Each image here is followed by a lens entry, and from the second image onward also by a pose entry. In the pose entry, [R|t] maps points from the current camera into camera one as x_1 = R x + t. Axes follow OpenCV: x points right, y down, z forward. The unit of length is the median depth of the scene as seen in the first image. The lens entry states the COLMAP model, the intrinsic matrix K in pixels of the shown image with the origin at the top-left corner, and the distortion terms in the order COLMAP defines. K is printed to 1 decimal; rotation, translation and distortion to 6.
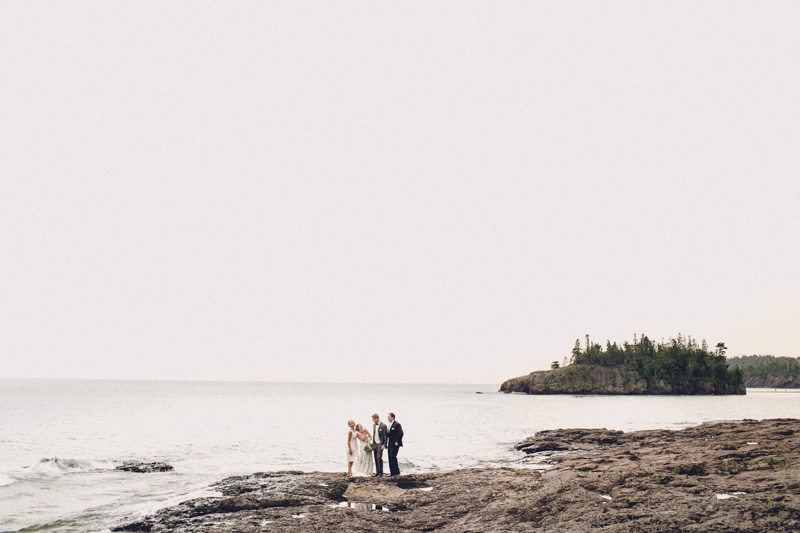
lens RADIAL K [[778.1, 0, 400.8], [0, 778.1, 264.5], [0, 0, 1]] dist [-0.042576, 0.000000]
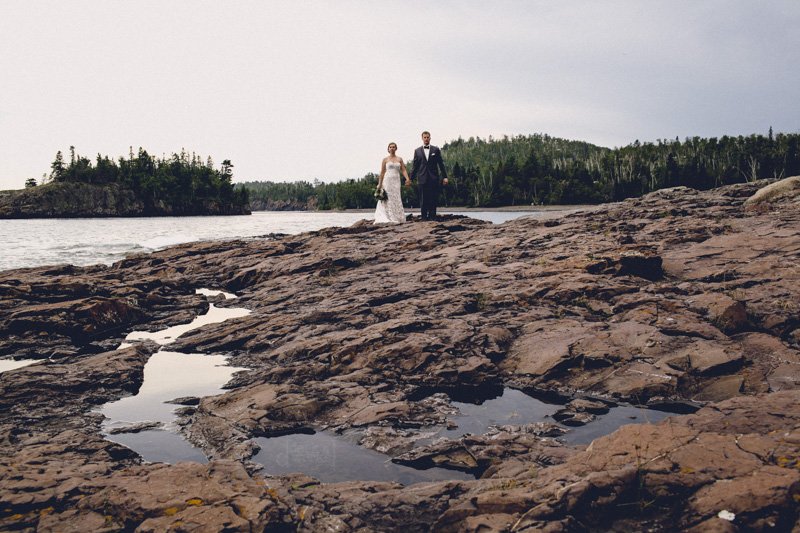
lens RADIAL K [[778.1, 0, 403.8], [0, 778.1, 267.7], [0, 0, 1]] dist [-0.042576, 0.000000]
pose [[0.816868, -0.059966, 0.573700, 0.051359], [-0.070879, 0.976610, 0.203002, 0.025656], [-0.572454, -0.206488, 0.793511, 0.126255]]
